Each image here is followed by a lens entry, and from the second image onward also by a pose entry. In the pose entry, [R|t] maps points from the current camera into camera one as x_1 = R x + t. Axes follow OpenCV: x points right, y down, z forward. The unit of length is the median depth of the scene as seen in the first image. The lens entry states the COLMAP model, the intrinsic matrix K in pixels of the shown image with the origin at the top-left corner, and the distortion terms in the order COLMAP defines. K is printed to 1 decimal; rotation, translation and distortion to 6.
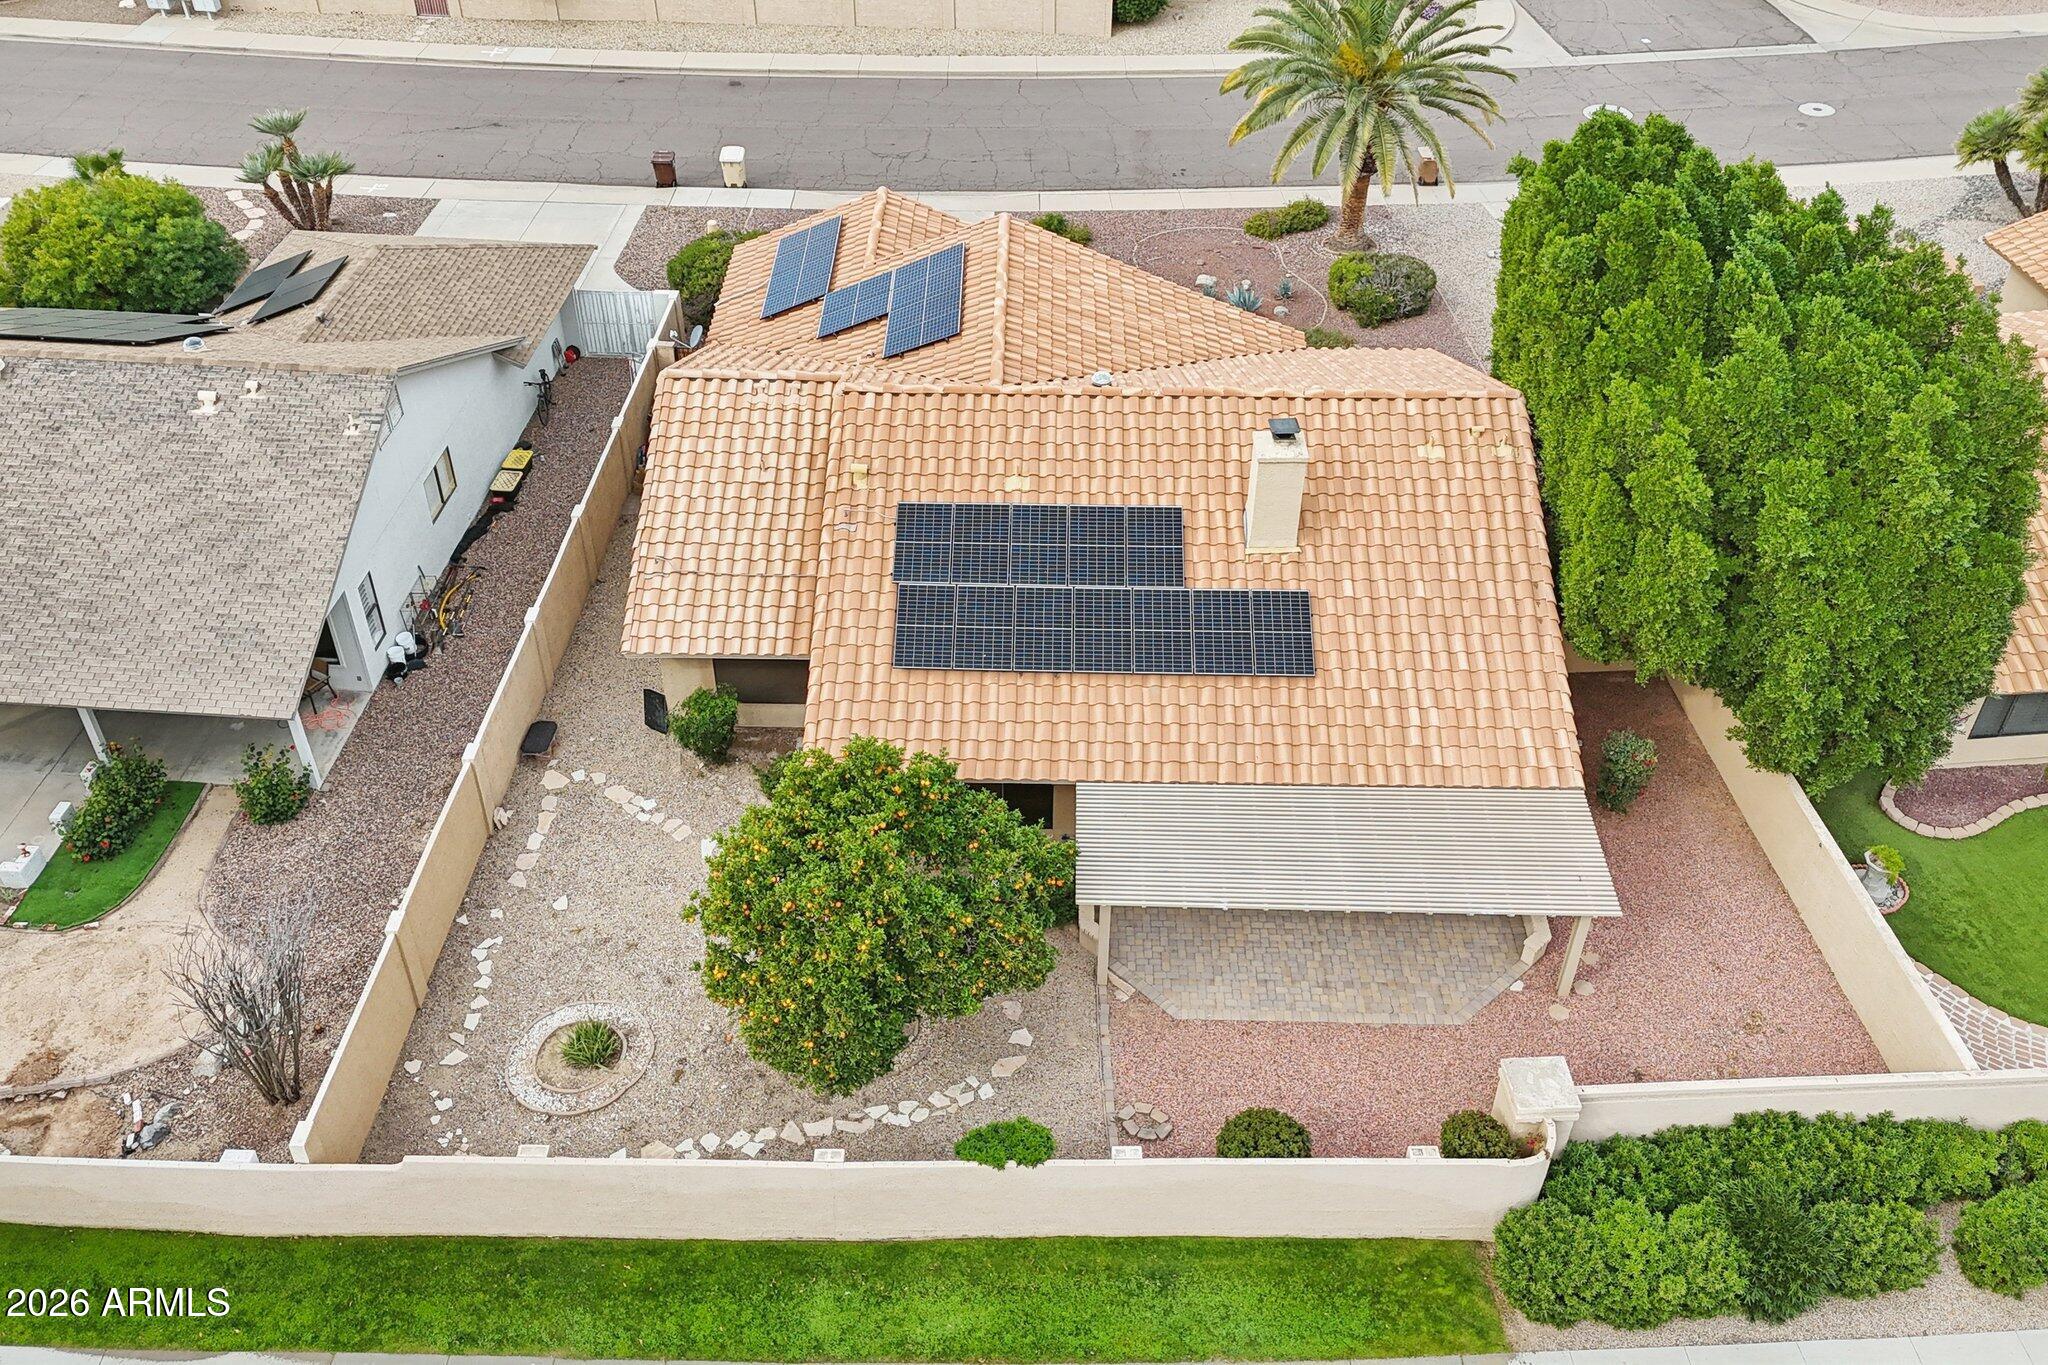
lens RADIAL K [[1777.4, 0, 1022.3], [0, 1777.4, 661.1], [0, 0, 1]] dist [0.124600, -0.209304]
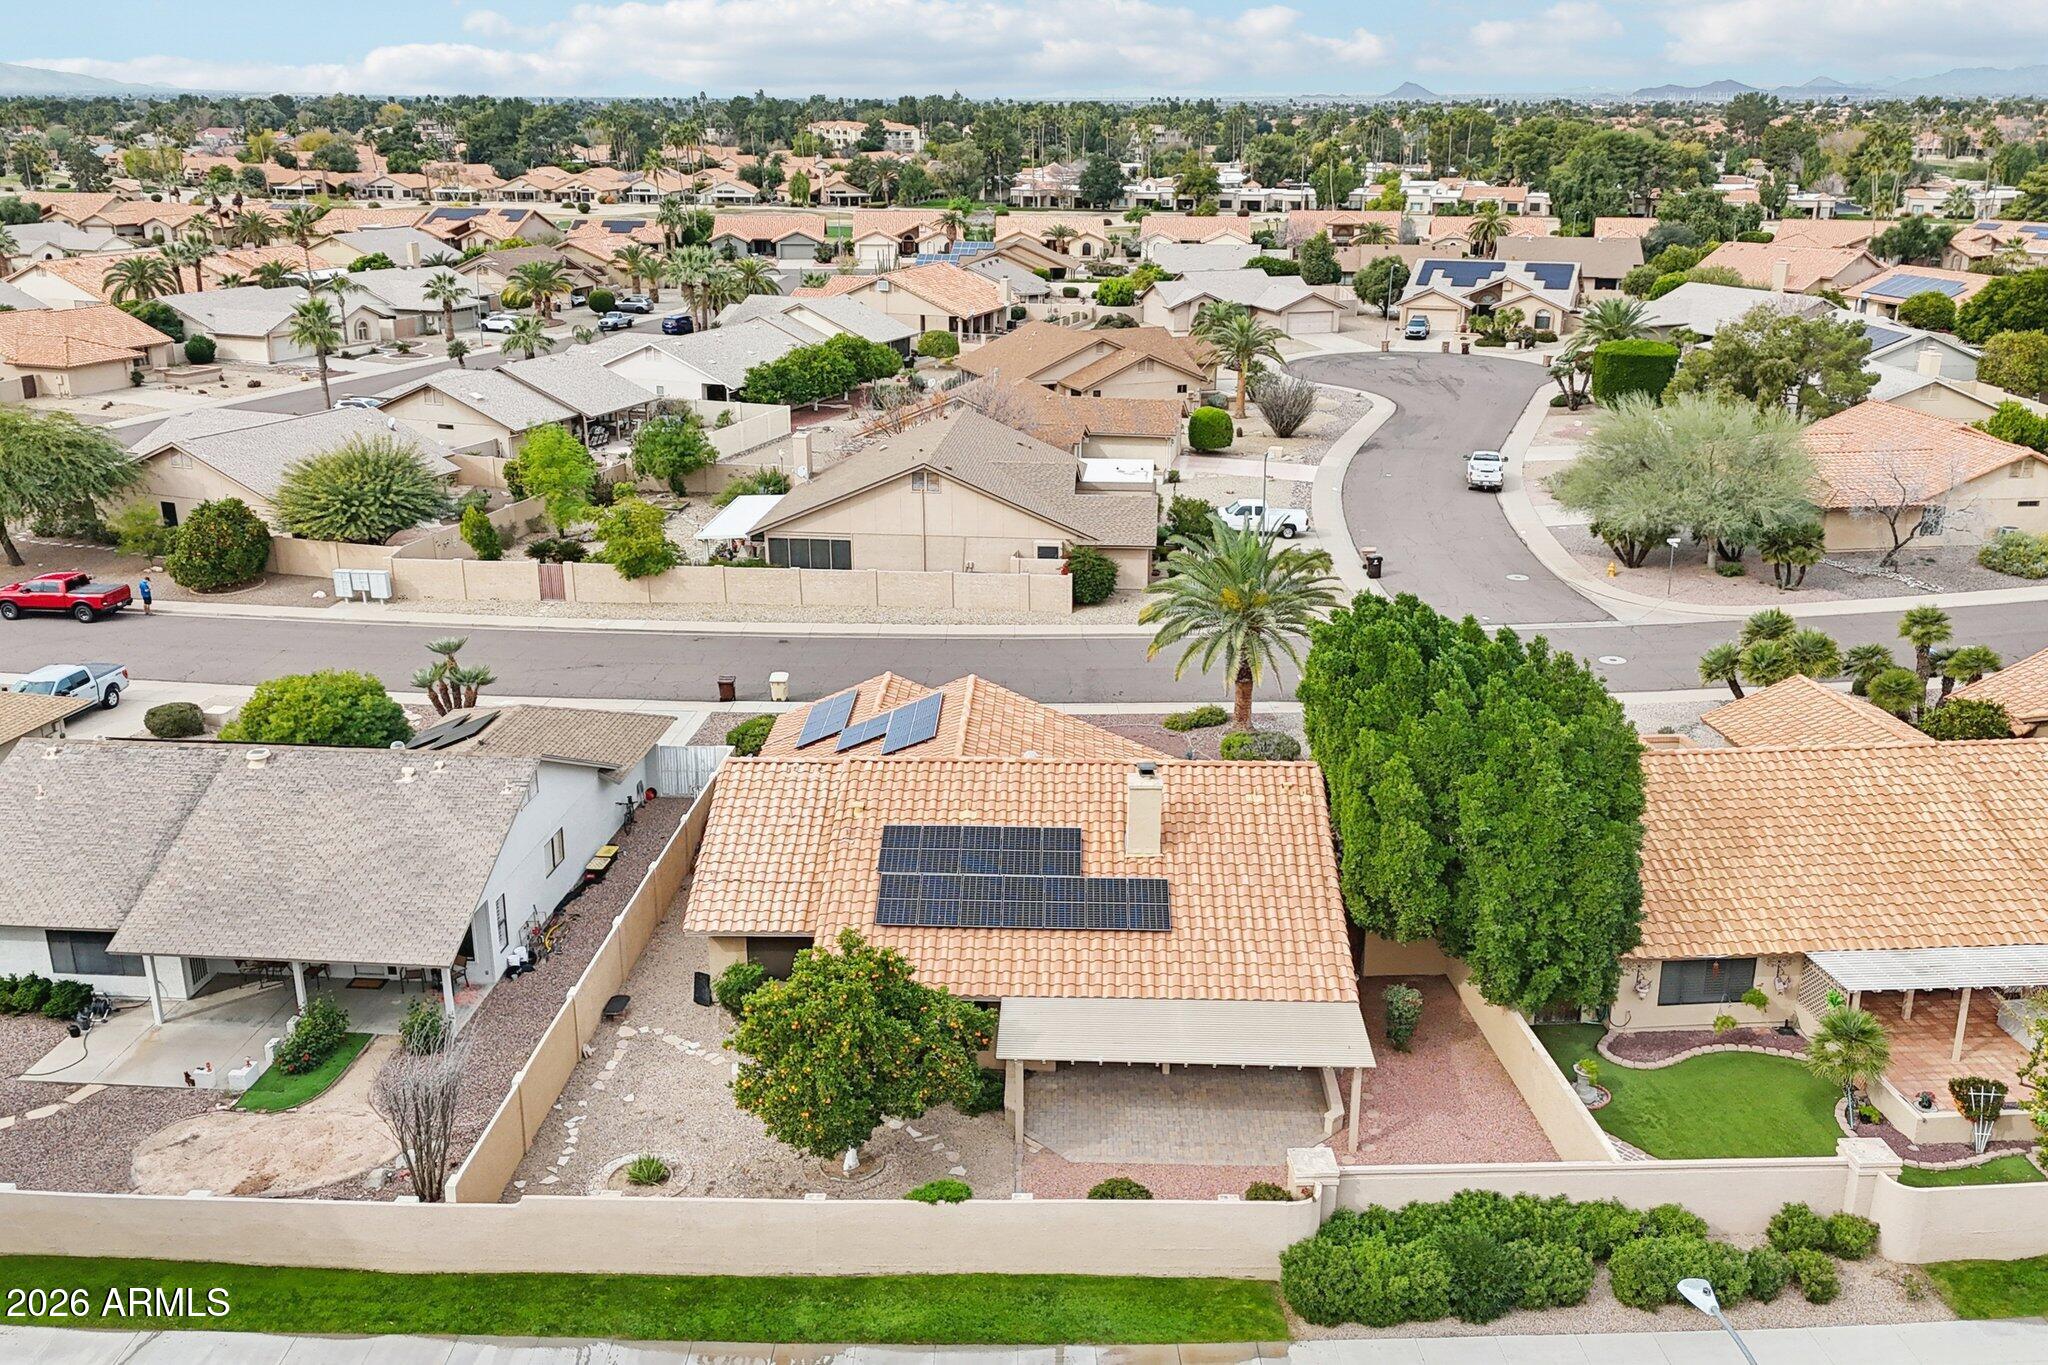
lens RADIAL K [[1777.4, 0, 1022.3], [0, 1777.4, 661.1], [0, 0, 1]] dist [0.124600, -0.209304]
pose [[0.999928, 0.001221, -0.011923, 0.059140], [-0.005437, 0.932753, -0.360475, 0.306068], [0.010681, 0.360514, 0.932693, -0.388450]]
